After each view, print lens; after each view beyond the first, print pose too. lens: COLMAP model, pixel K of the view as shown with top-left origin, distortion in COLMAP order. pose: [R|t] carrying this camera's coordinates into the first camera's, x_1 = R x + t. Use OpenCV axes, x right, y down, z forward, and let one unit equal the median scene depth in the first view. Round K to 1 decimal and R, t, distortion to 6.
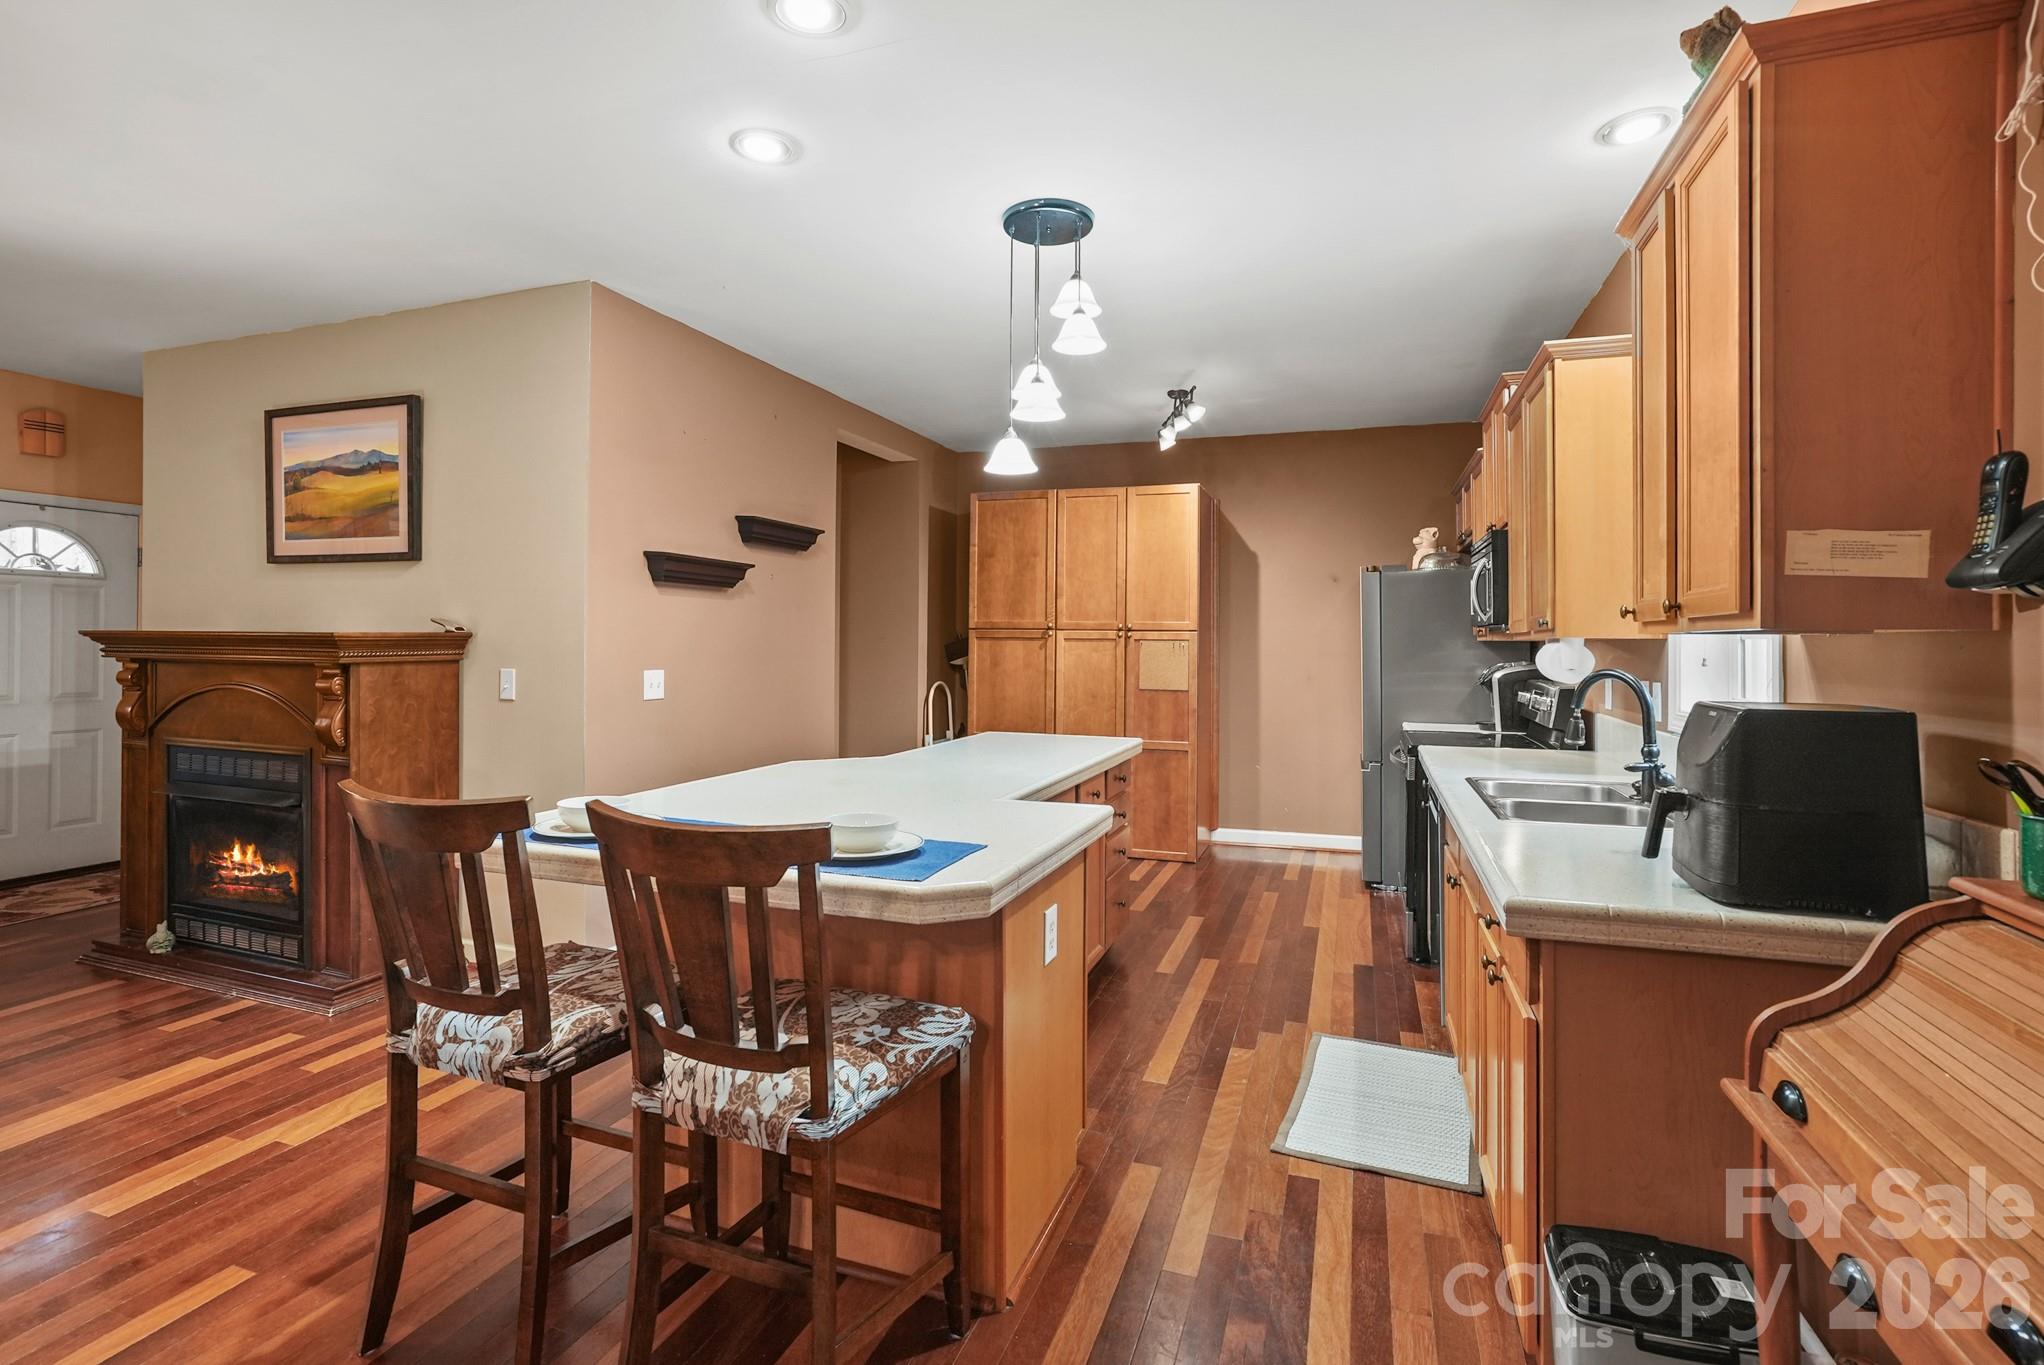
lens RADIAL K [[965.5, 0, 1020.0], [0, 965.5, 625.0], [0, 0, 1]] dist [-0.002654, 0.021603]
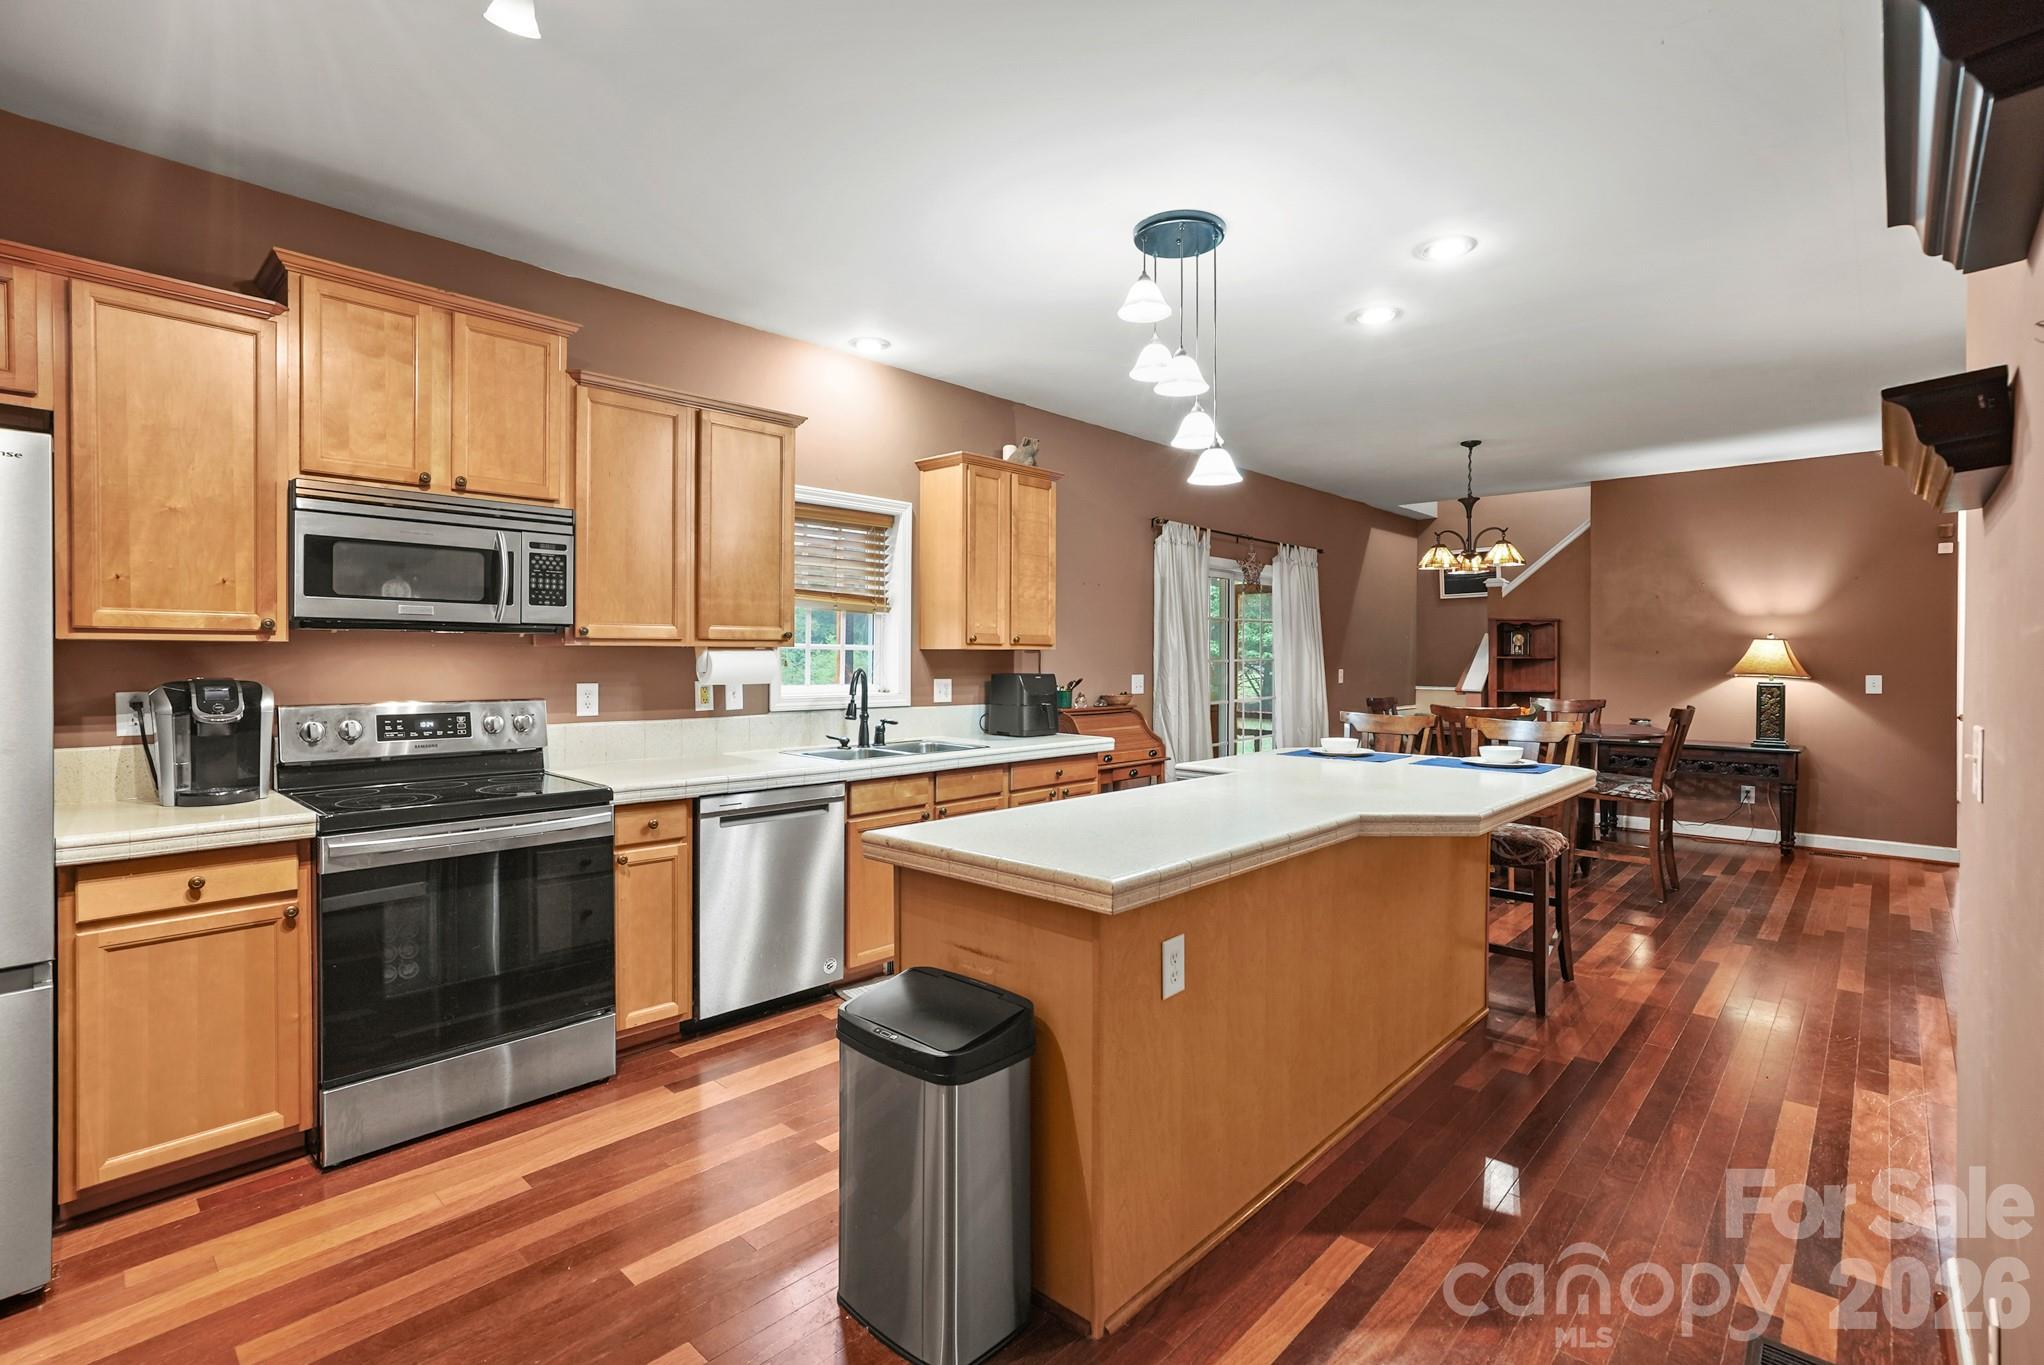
lens RADIAL K [[945.3, 0, 1015.3], [0, 945.3, 666.7], [0, 0, 1]] dist [-0.040347, 0.020836]
pose [[-0.916873, -0.010422, 0.399042, -0.153024], [-0.013363, 0.999900, -0.004589, 0.027988], [-0.398954, -0.009539, -0.916921, 1.442292]]
